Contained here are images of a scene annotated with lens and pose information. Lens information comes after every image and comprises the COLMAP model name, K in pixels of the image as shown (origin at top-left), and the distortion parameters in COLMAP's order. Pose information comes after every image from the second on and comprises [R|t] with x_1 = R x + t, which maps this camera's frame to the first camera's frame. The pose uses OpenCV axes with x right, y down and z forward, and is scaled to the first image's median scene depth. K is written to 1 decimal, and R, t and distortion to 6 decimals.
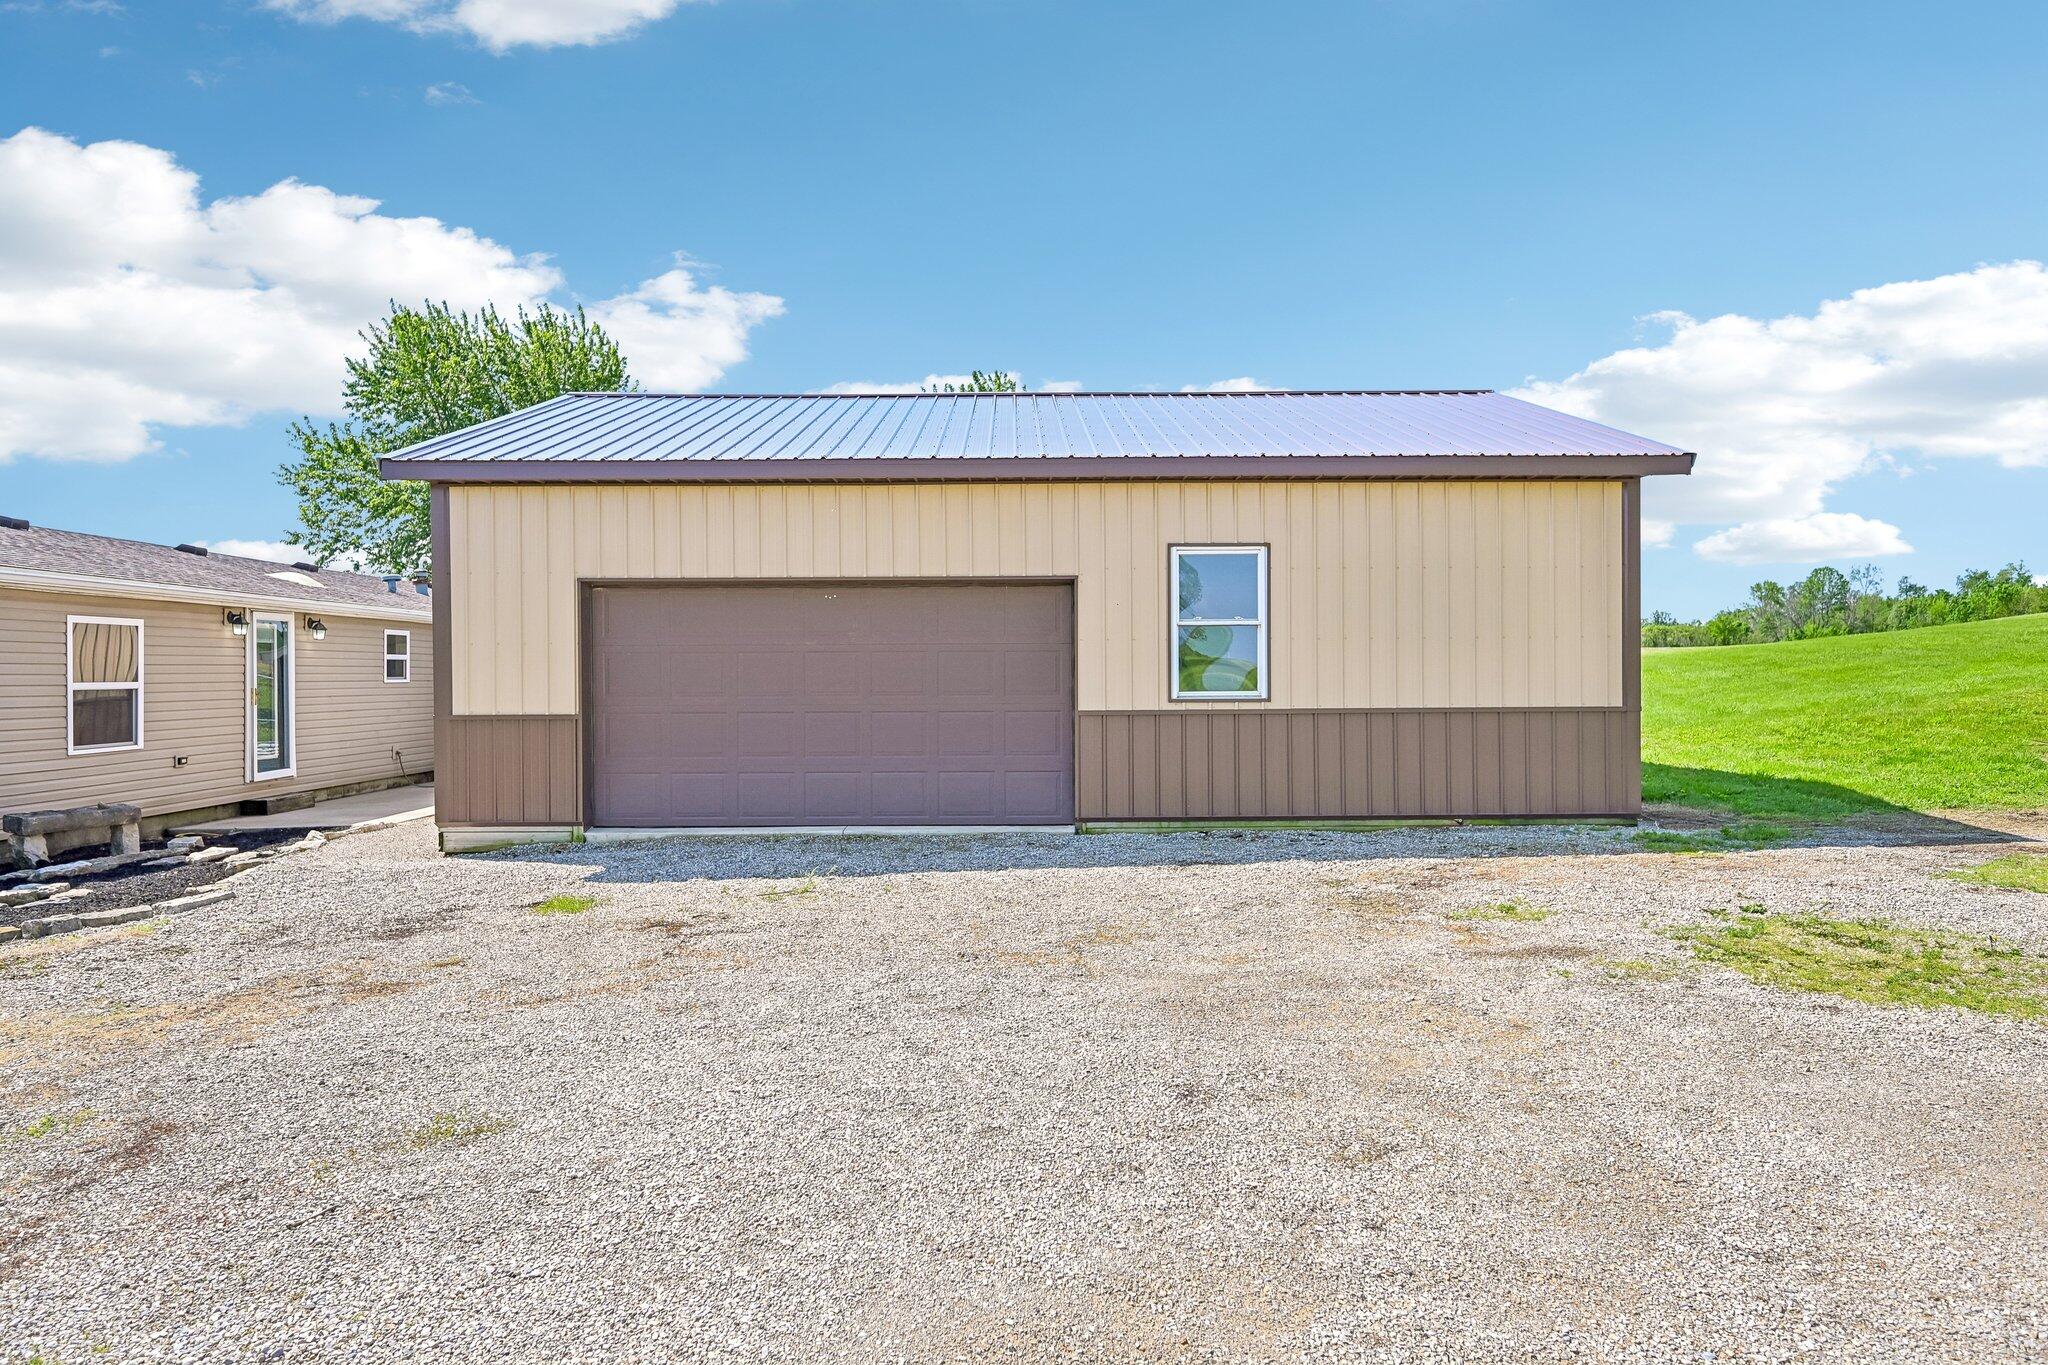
lens RADIAL K [[1265.8, 0, 1015.7], [0, 1265.8, 679.3], [0, 0, 1]] dist [0.005581, 0.006214]
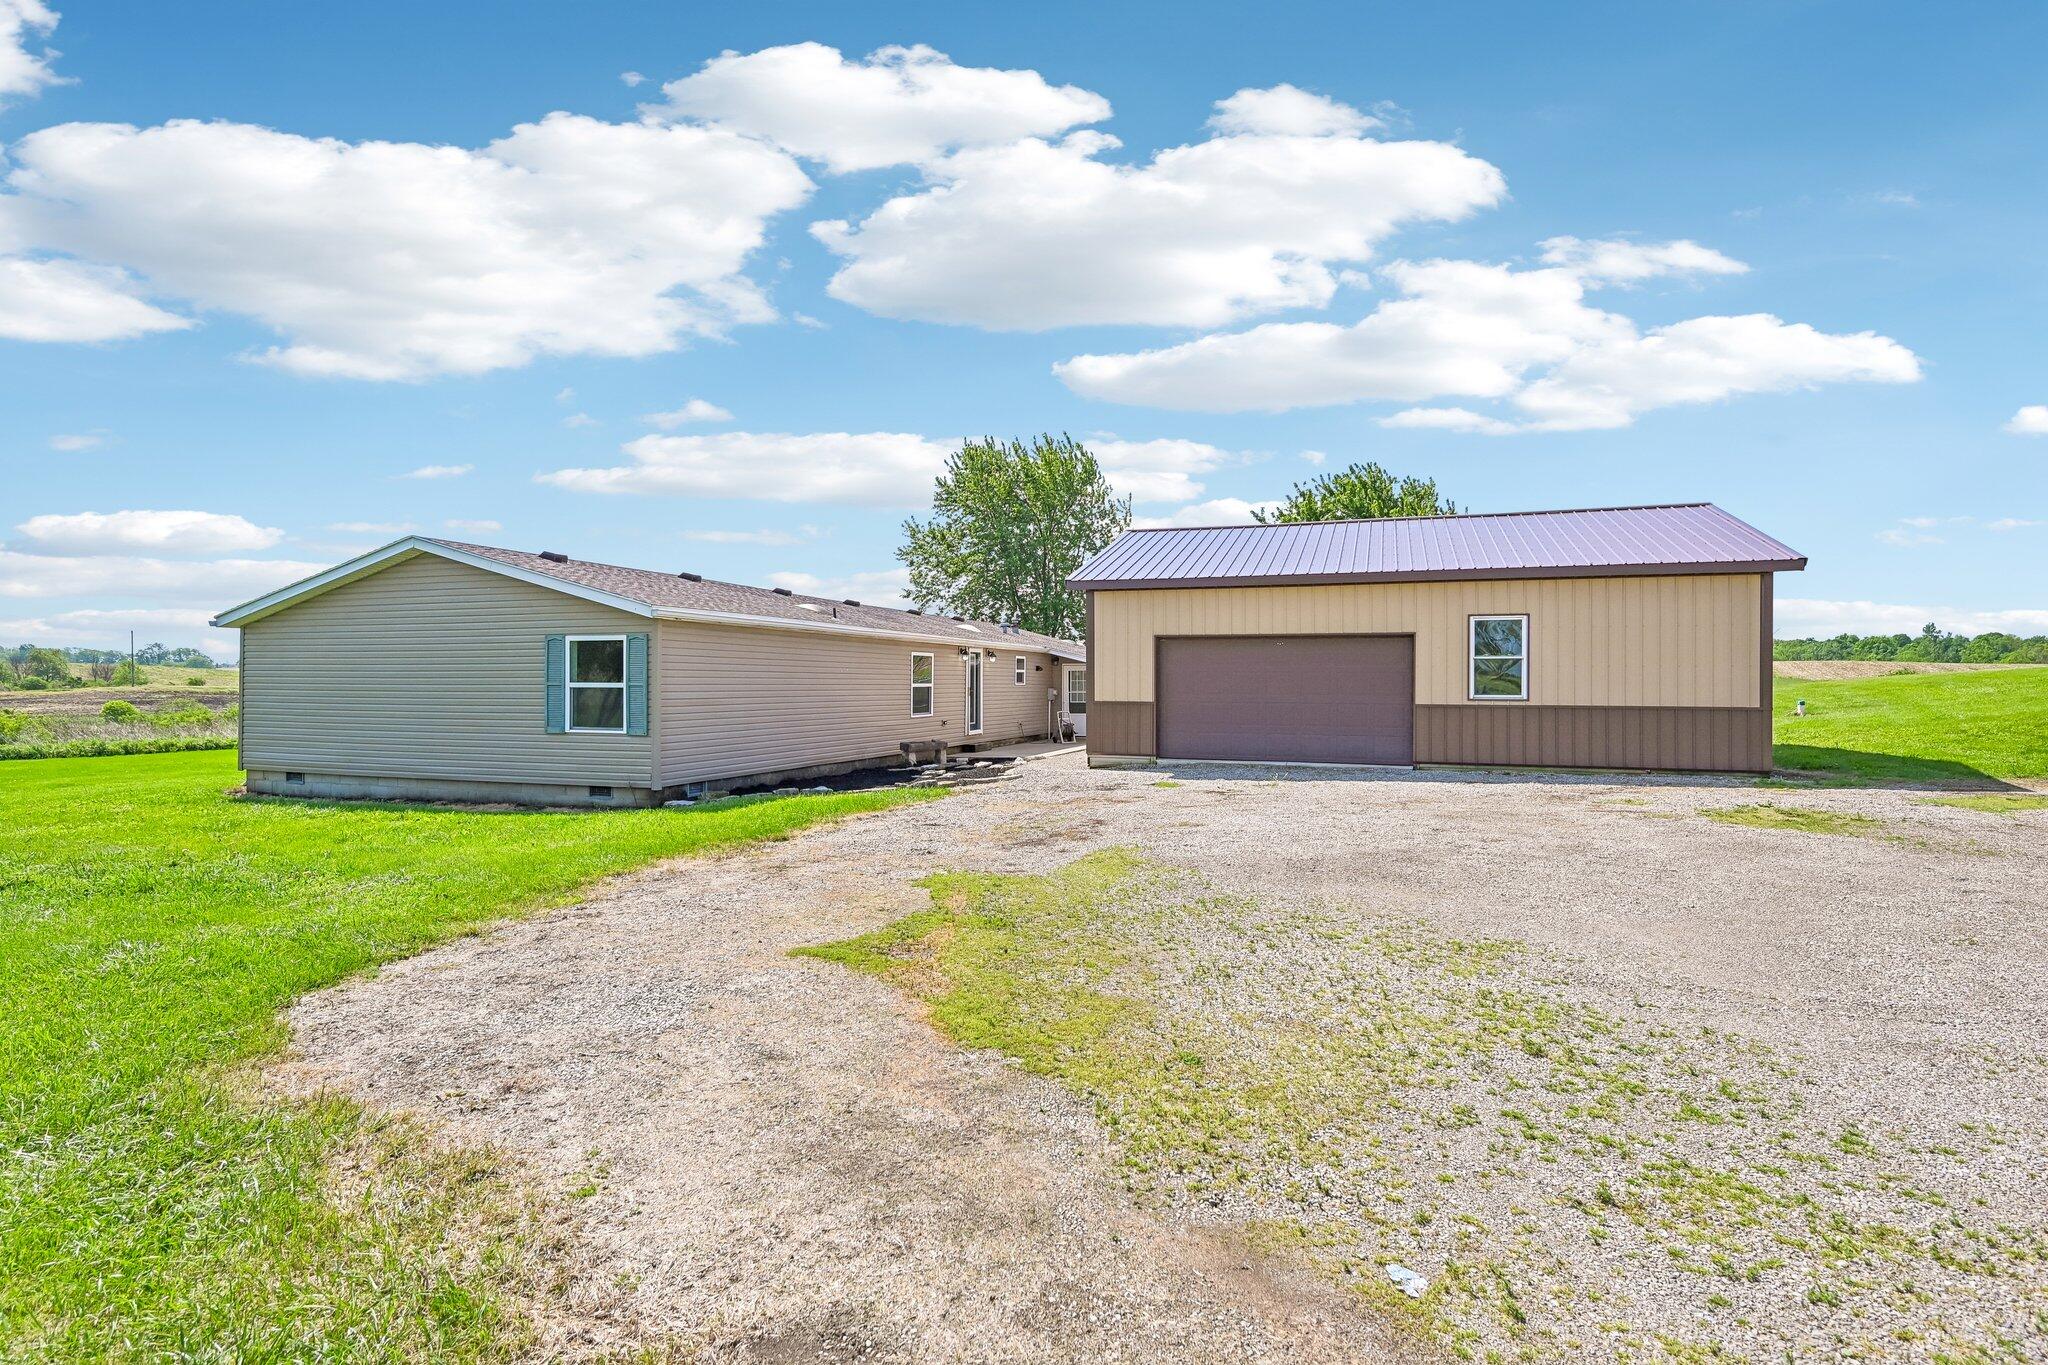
lens RADIAL K [[1043.4, 0, 1033.1], [0, 1043.4, 677.2], [0, 0, 1]] dist [0.016870, -0.002478]
pose [[0.946948, 0.008798, -0.321266, 0.010600], [-0.011561, 0.999911, -0.006694, 0.001584], [0.321178, 0.010053, 0.946965, -0.640891]]
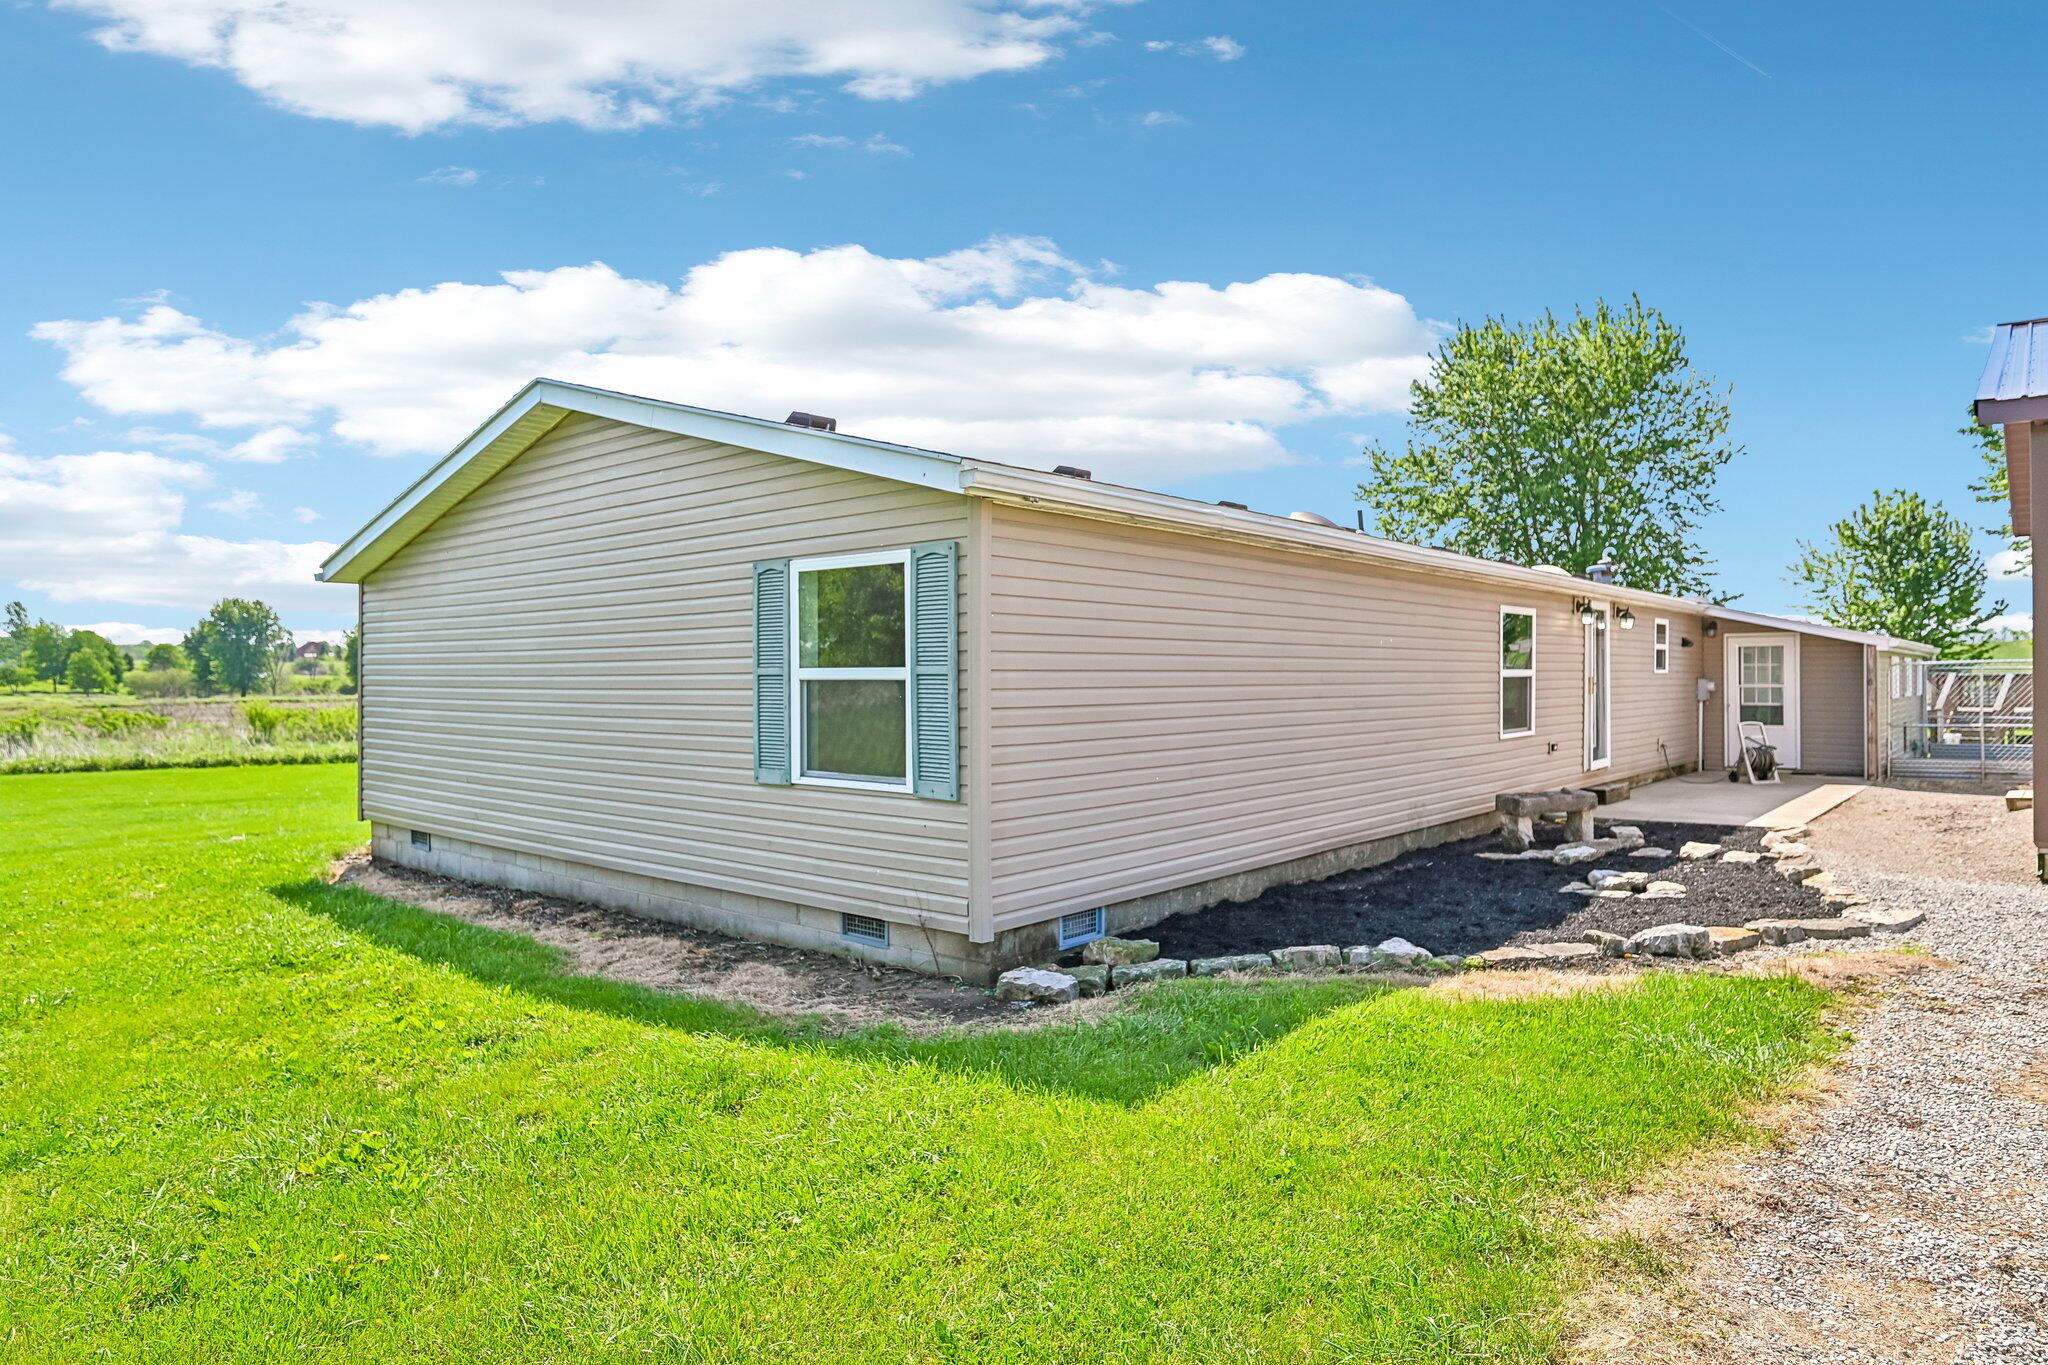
lens RADIAL K [[1169.8, 0, 1041.5], [0, 1169.8, 680.2], [0, 0, 1]] dist [-0.004182, 0.000274]
pose [[0.775109, 0.007858, -0.631779, -0.465964], [-0.005234, 0.999968, 0.006017, 0.008212], [0.631806, -0.001357, 0.775125, 0.015979]]
